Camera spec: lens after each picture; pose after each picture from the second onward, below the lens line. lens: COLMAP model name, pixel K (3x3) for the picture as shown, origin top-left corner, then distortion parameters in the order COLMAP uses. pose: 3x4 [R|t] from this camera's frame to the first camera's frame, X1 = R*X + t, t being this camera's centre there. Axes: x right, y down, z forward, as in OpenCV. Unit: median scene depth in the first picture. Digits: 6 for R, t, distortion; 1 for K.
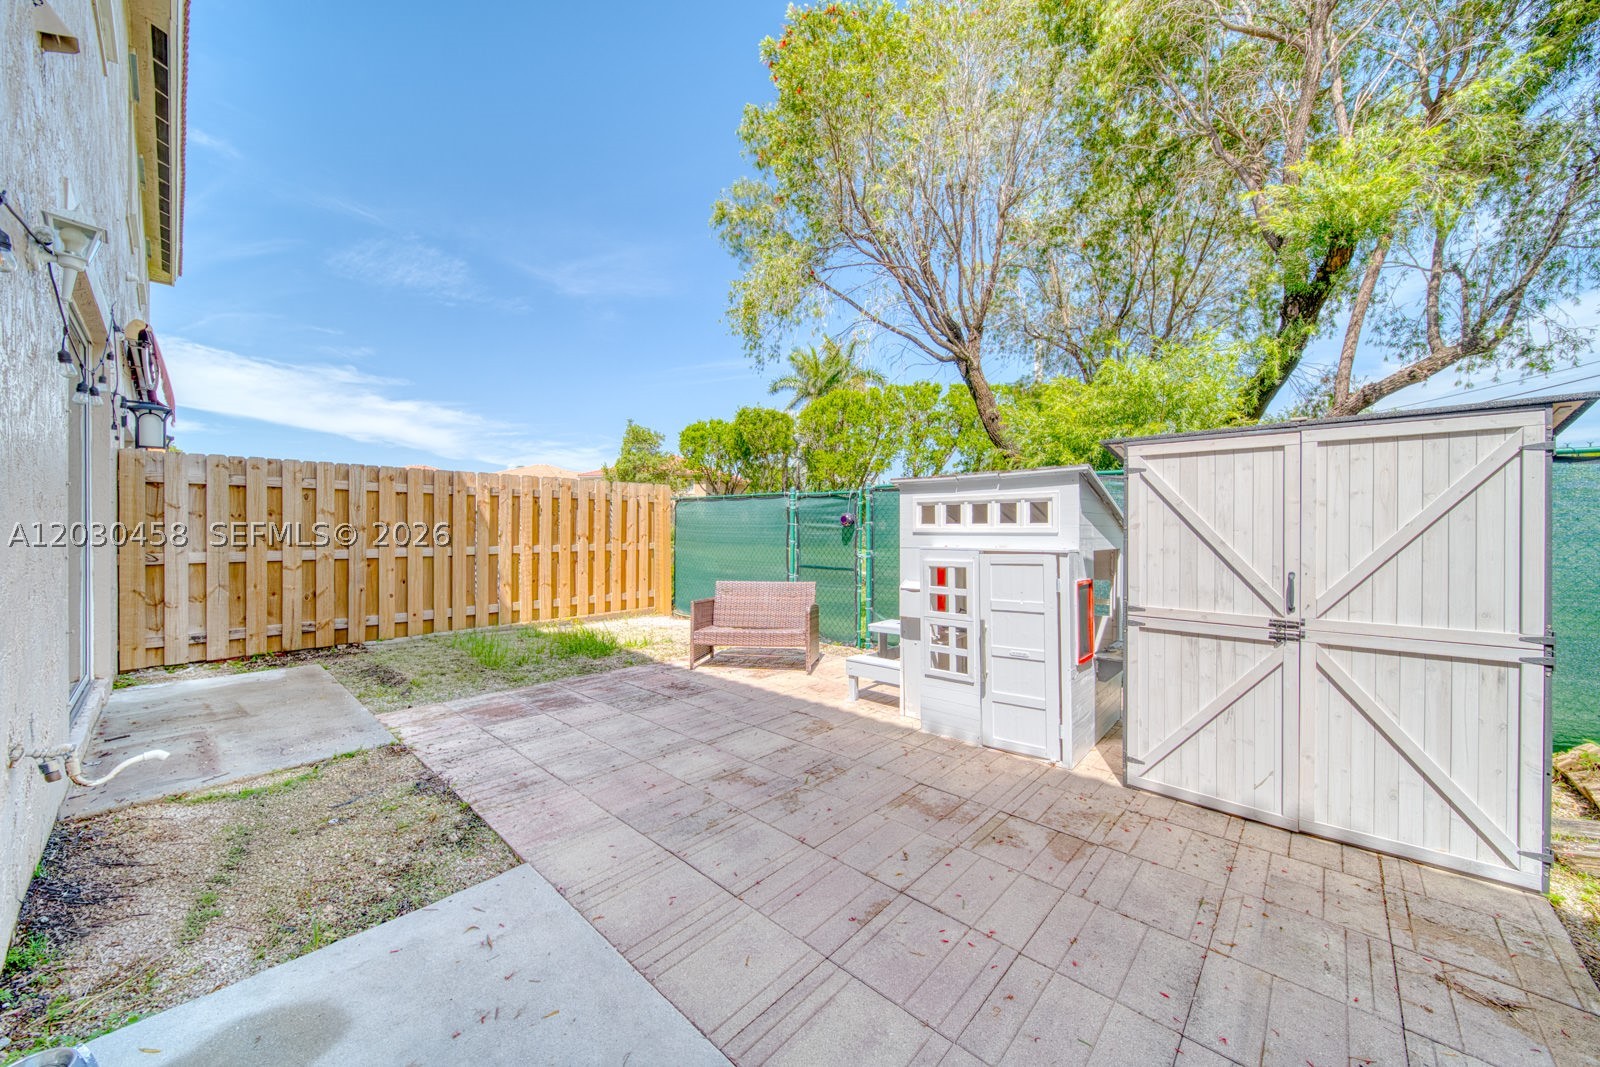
lens RADIAL K [[565.4, 0, 800.0], [0, 565.4, 533.5], [0, 0, 1]] dist [0.000647, 0.000021]
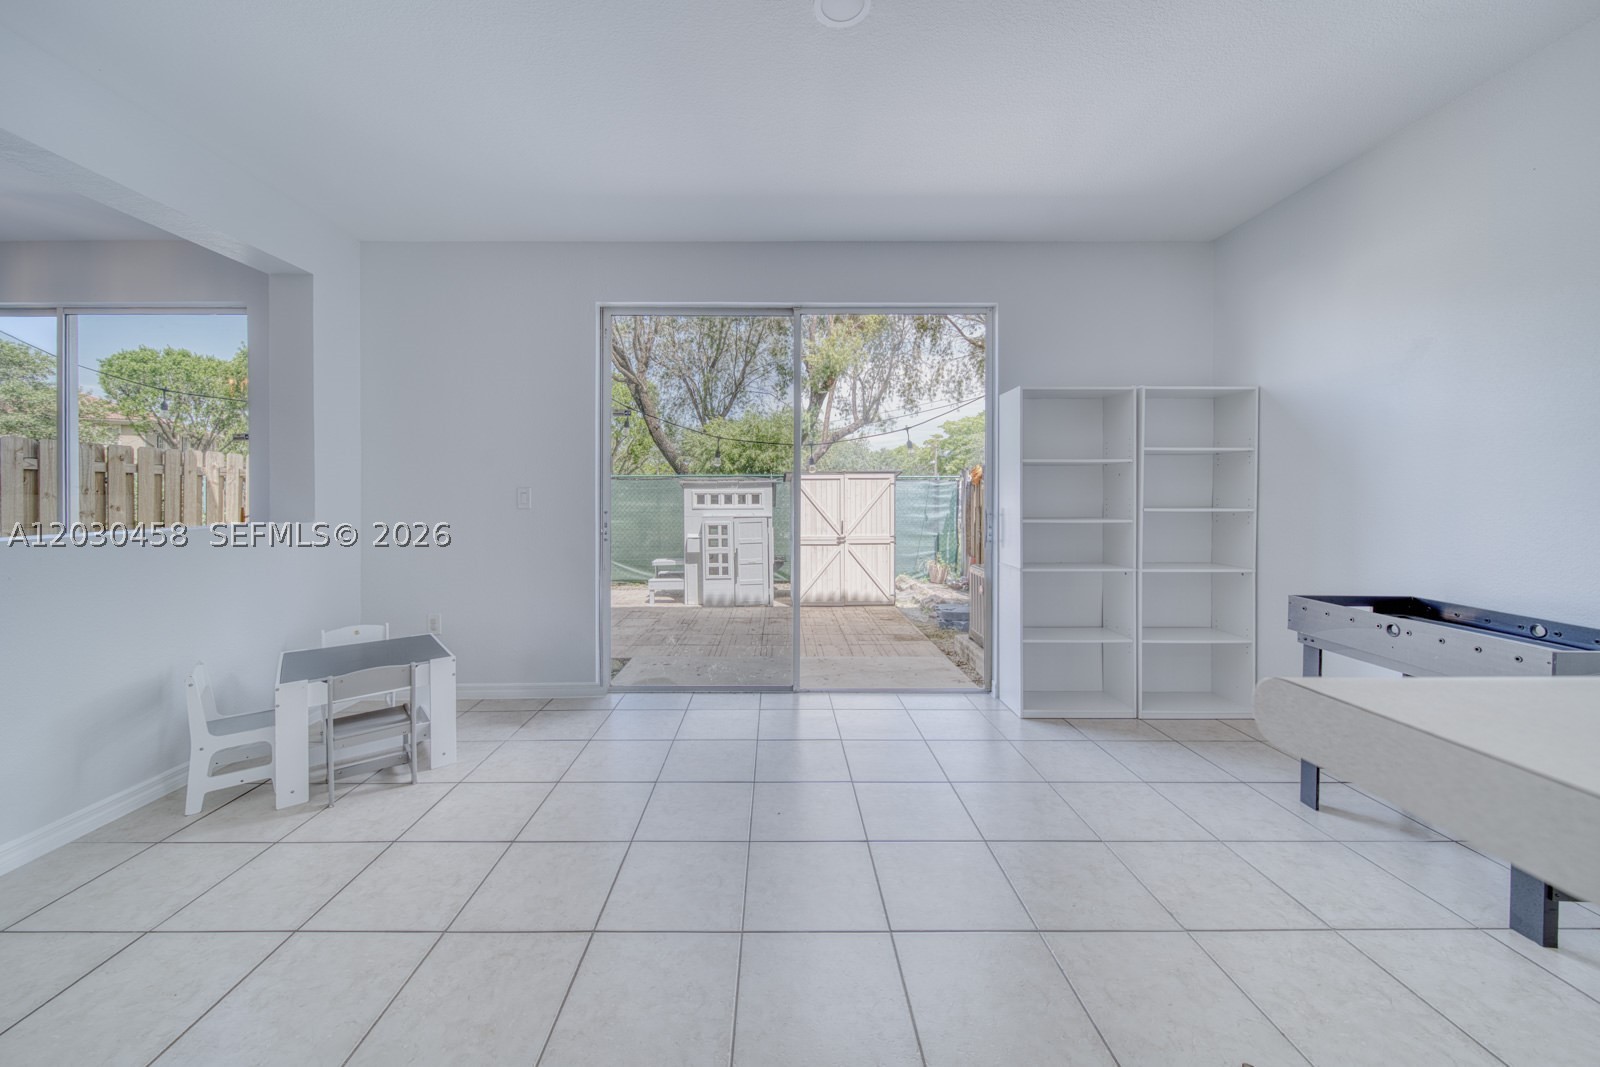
lens RADIAL K [[579.4, 0, 773.4], [0, 579.4, 506.5], [0, 0, 1]] dist [-0.001335, -0.000144]
pose [[0.736410, -0.017765, 0.676302, -1.014360], [0.010435, 0.999835, 0.014901, -0.038768], [-0.676455, -0.003916, 0.736474, -0.700668]]
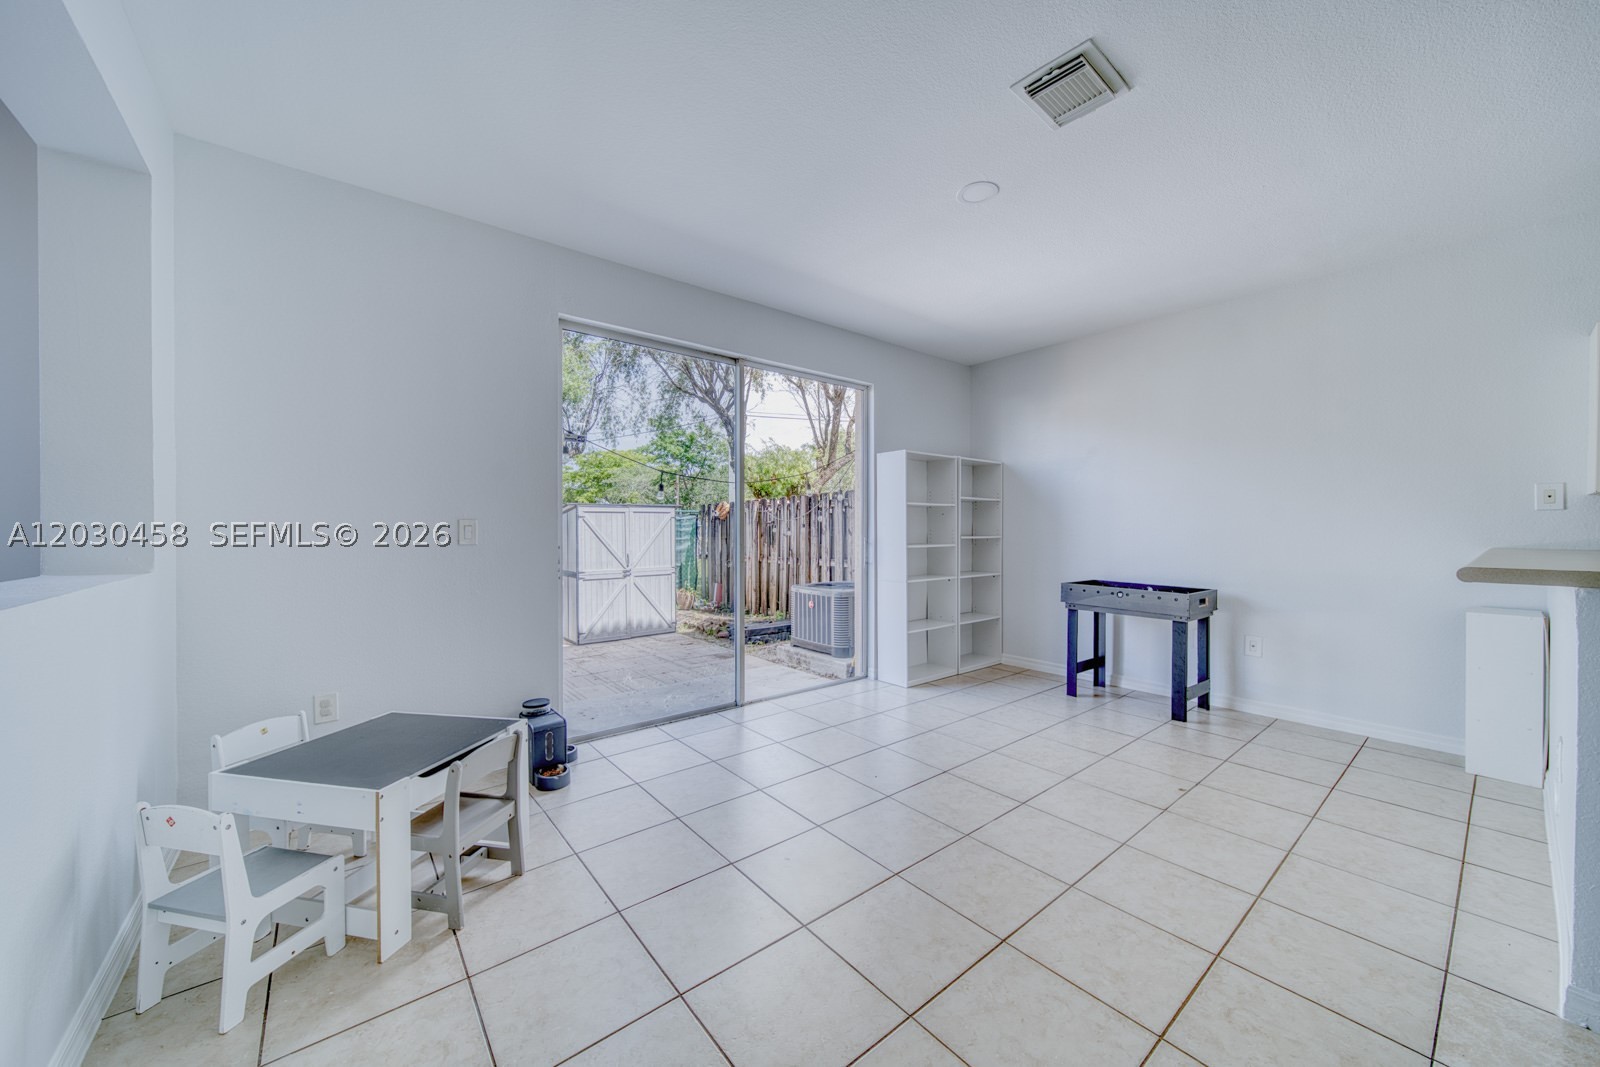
lens RADIAL K [[577.2, 0, 803.4], [0, 577.2, 540.3], [0, 0, 1]] dist [-0.001450, -0.000300]
pose [[0.147710, -0.025237, 0.988709, -1.391915], [0.012122, 0.999646, 0.023705, -0.044425], [-0.988956, 0.008484, 0.147964, -0.266302]]
